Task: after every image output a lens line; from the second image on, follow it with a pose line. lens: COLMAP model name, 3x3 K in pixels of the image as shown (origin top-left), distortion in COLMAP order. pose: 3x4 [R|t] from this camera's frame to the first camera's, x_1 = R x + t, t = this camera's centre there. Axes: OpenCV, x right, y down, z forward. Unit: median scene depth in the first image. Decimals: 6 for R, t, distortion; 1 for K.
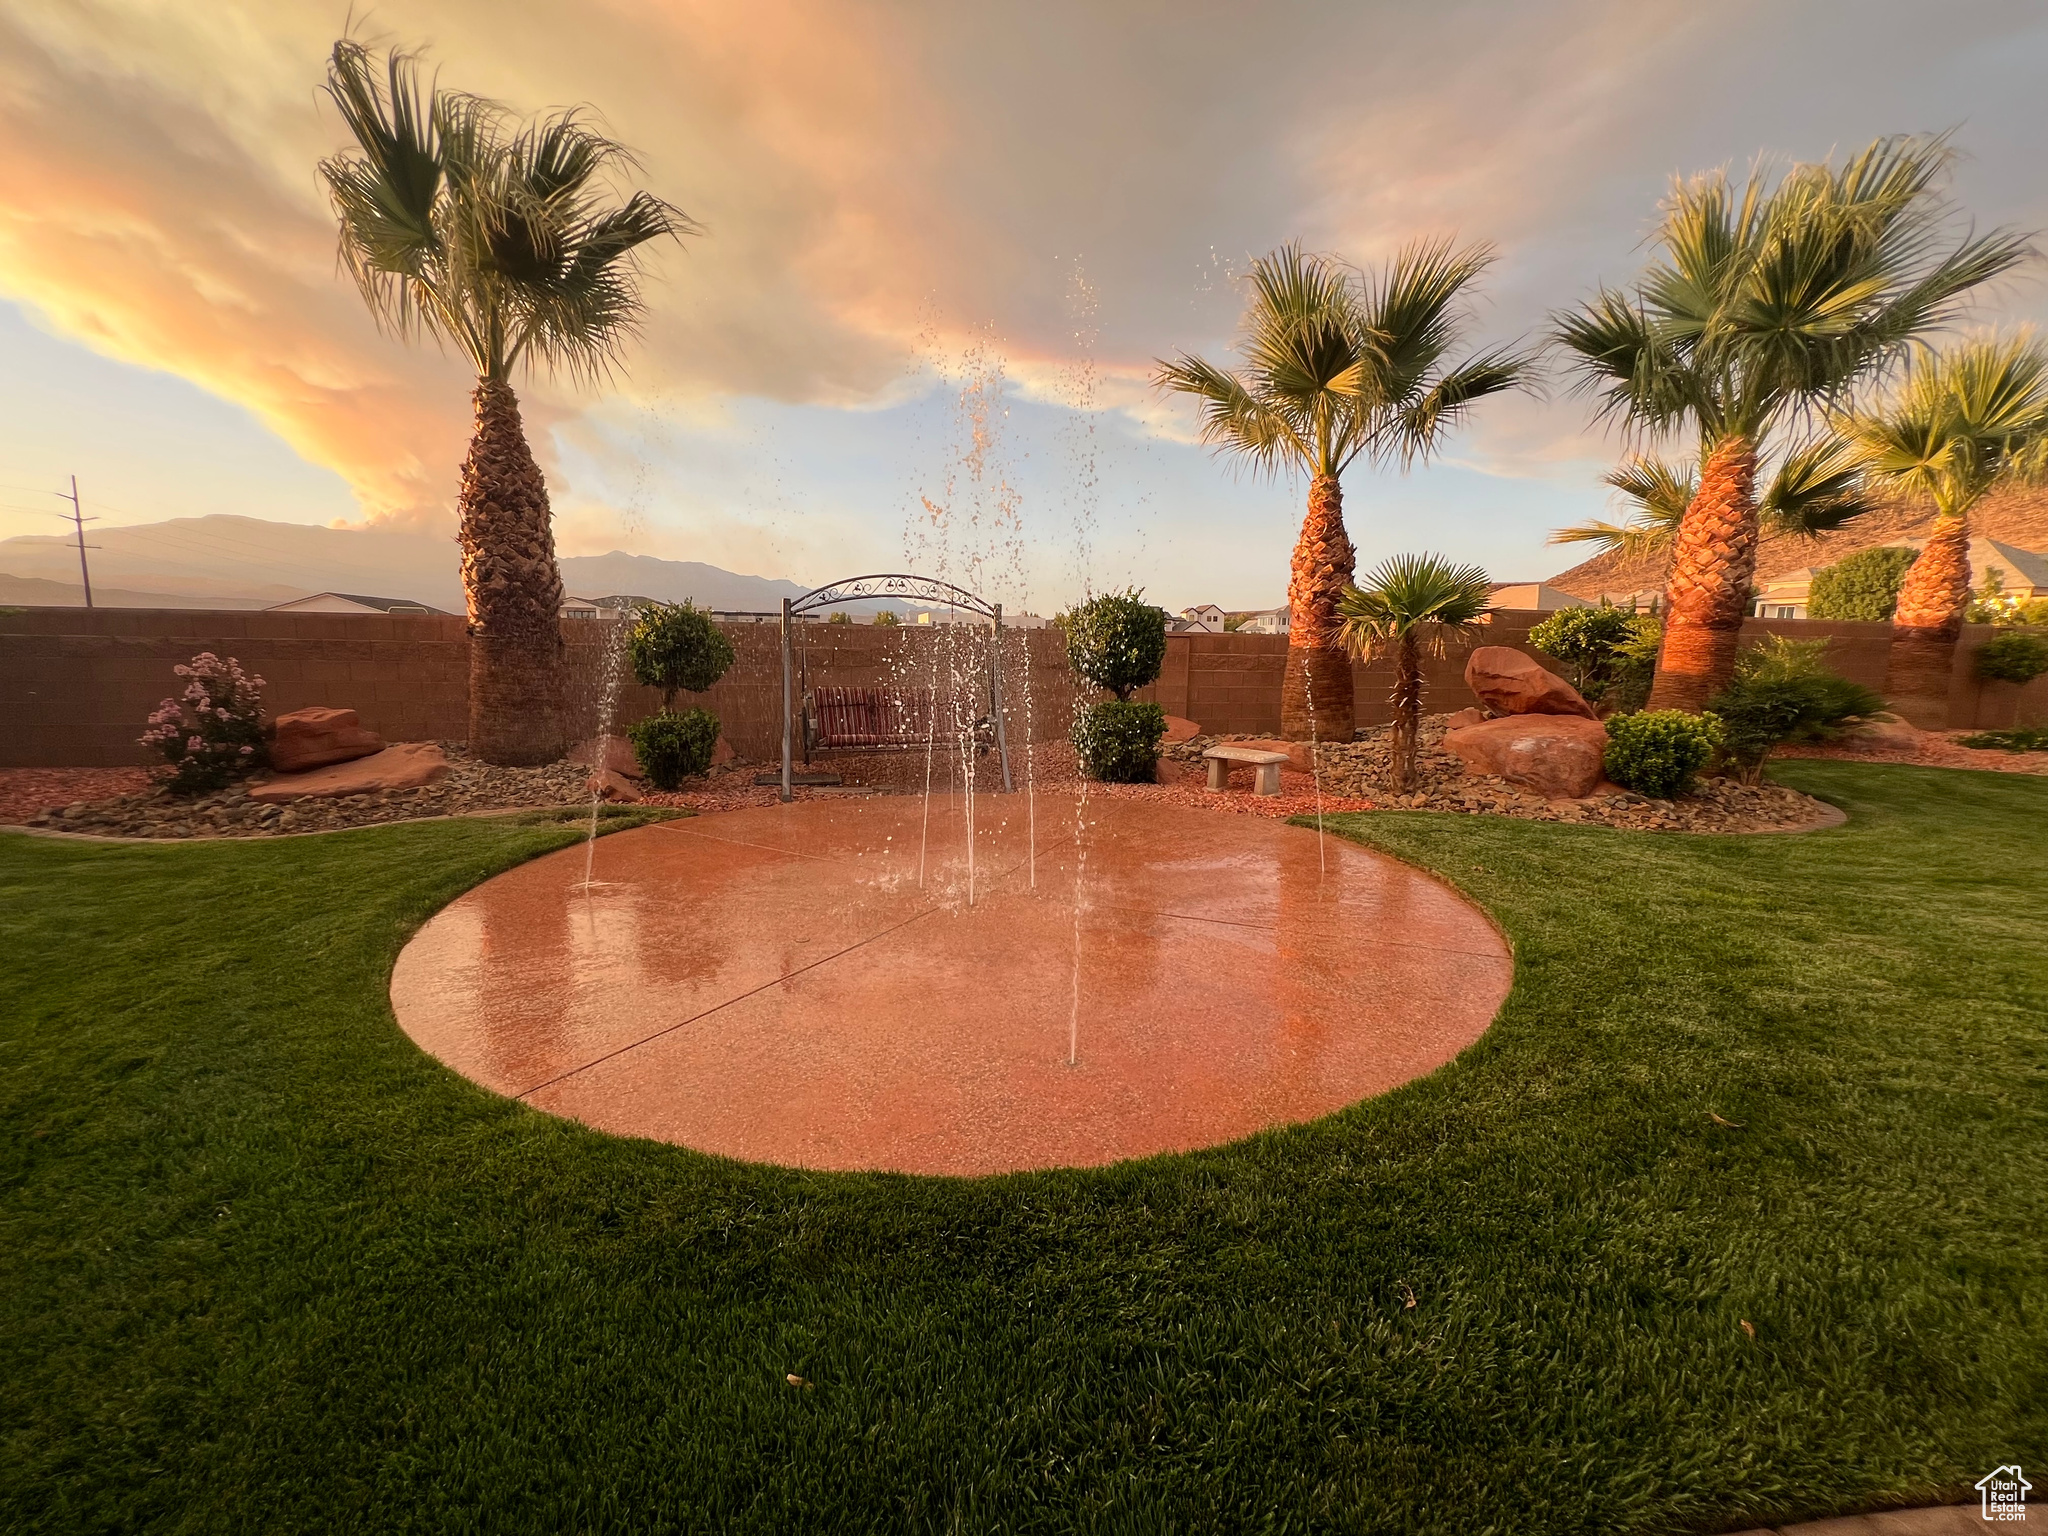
lens RADIAL K [[811.4, 0, 1024.3], [0, 811.4, 761.5], [0, 0, 1]] dist [0.002586, 0.000281]
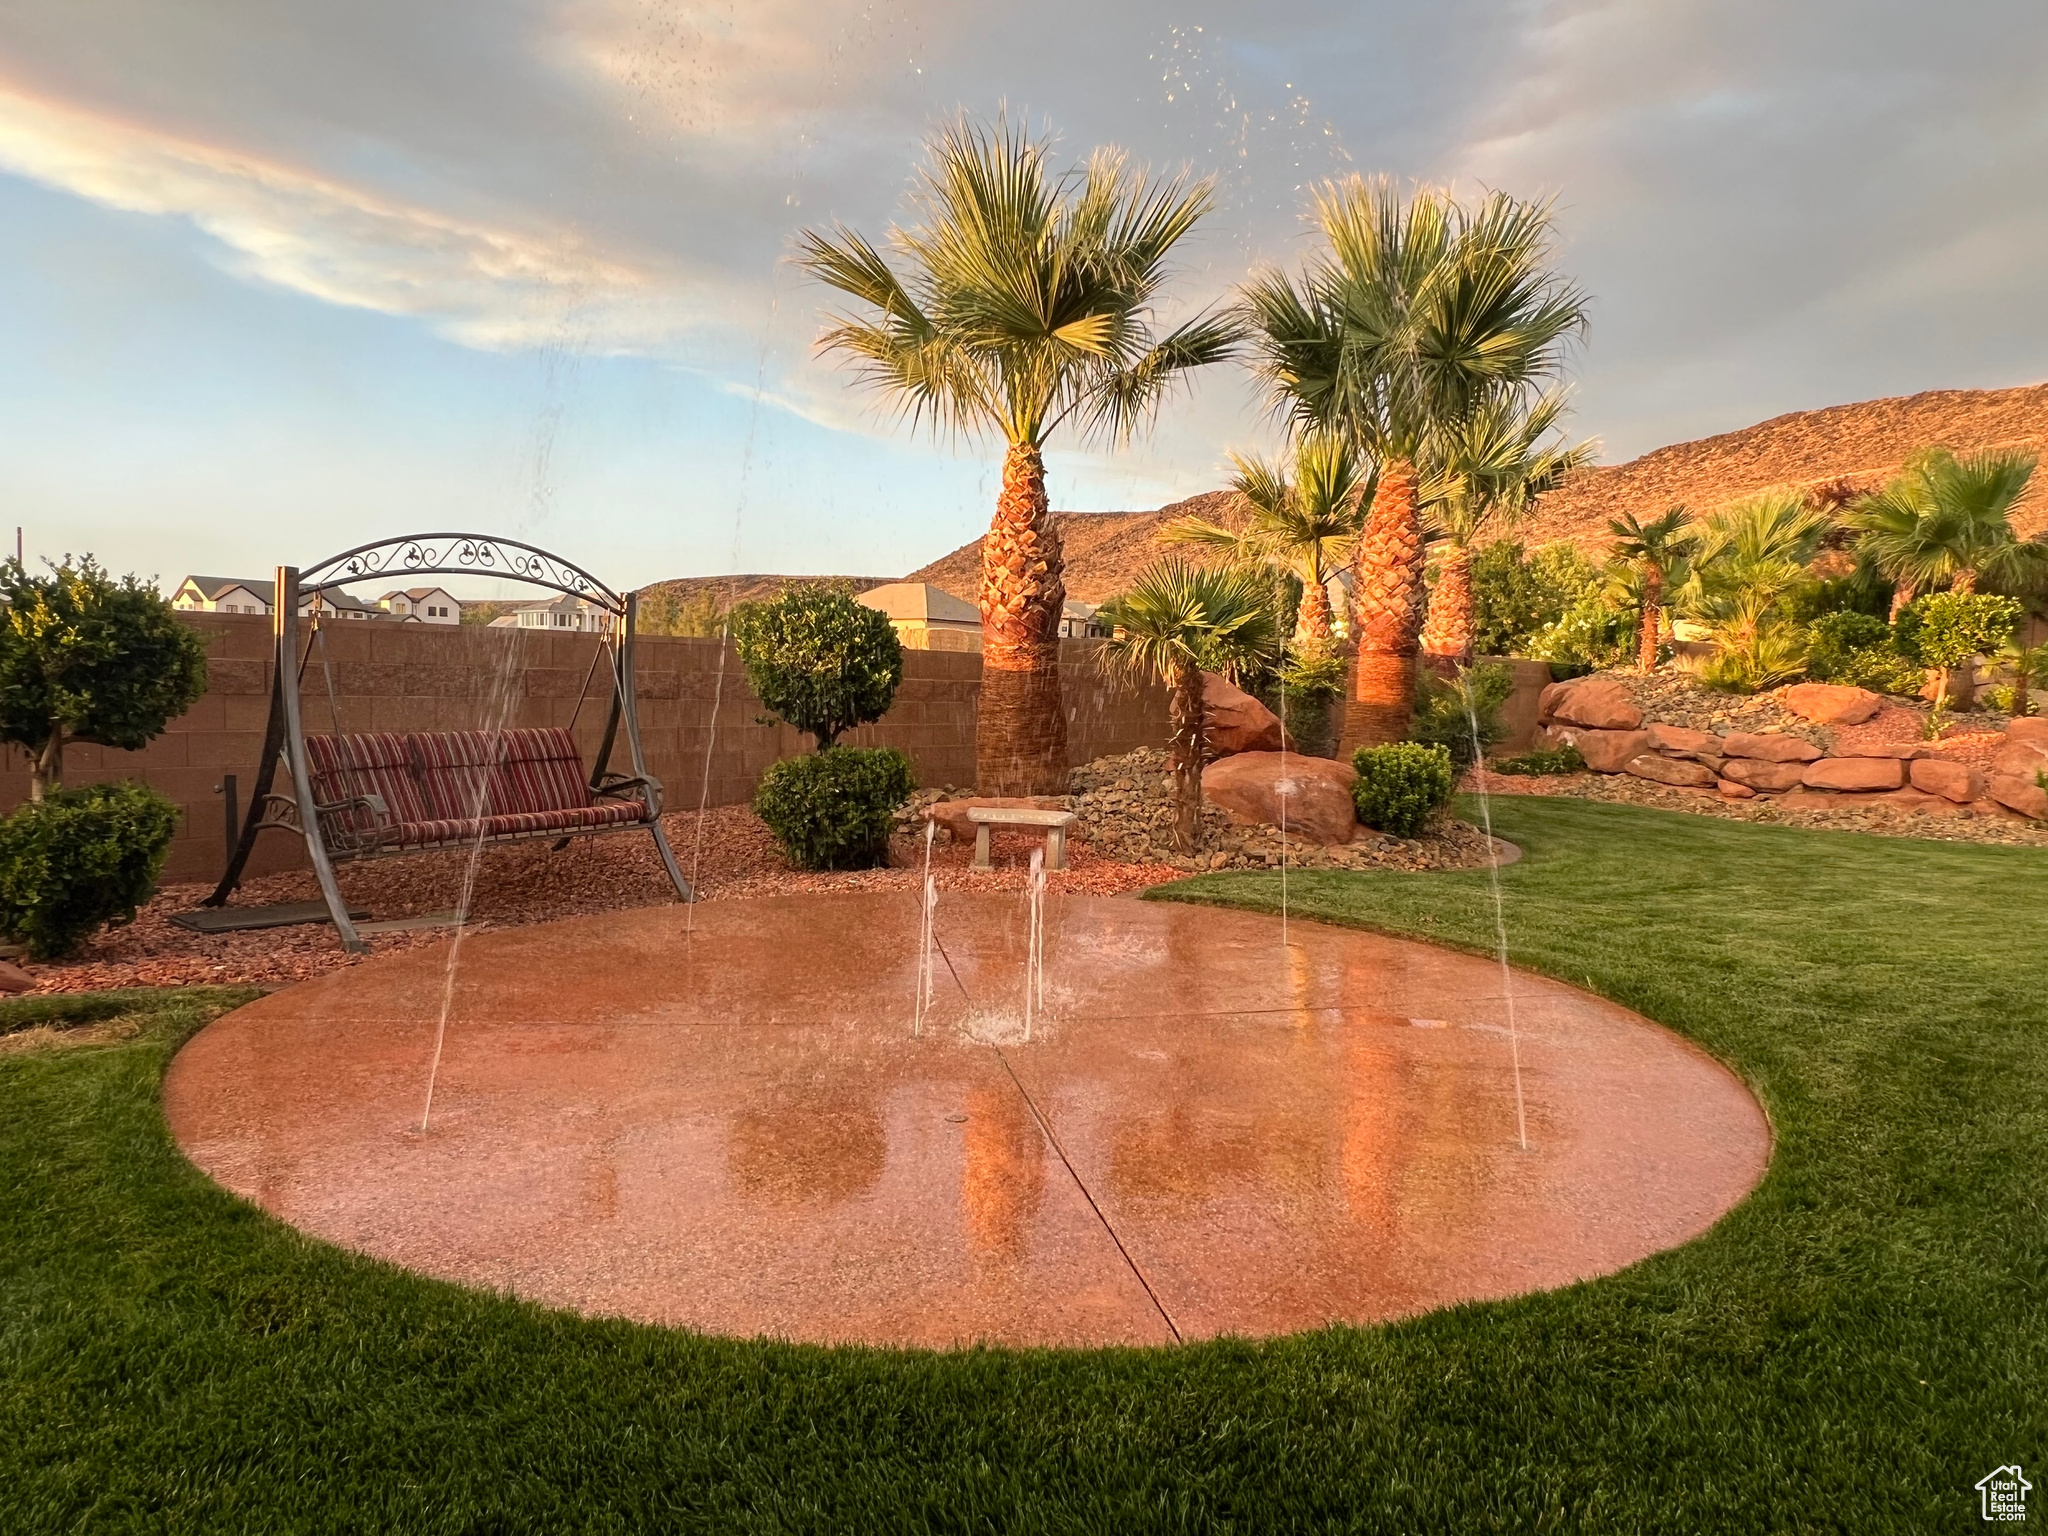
lens RADIAL K [[1321.3, 0, 1024.7], [0, 1321.3, 767.3], [0, 0, 1]] dist [0.000327, -0.000424]
pose [[0.799910, -0.032927, 0.599216, -0.414341], [0.069024, 0.996915, -0.037362, -0.007592], [-0.596137, 0.071246, 0.799715, 0.045797]]
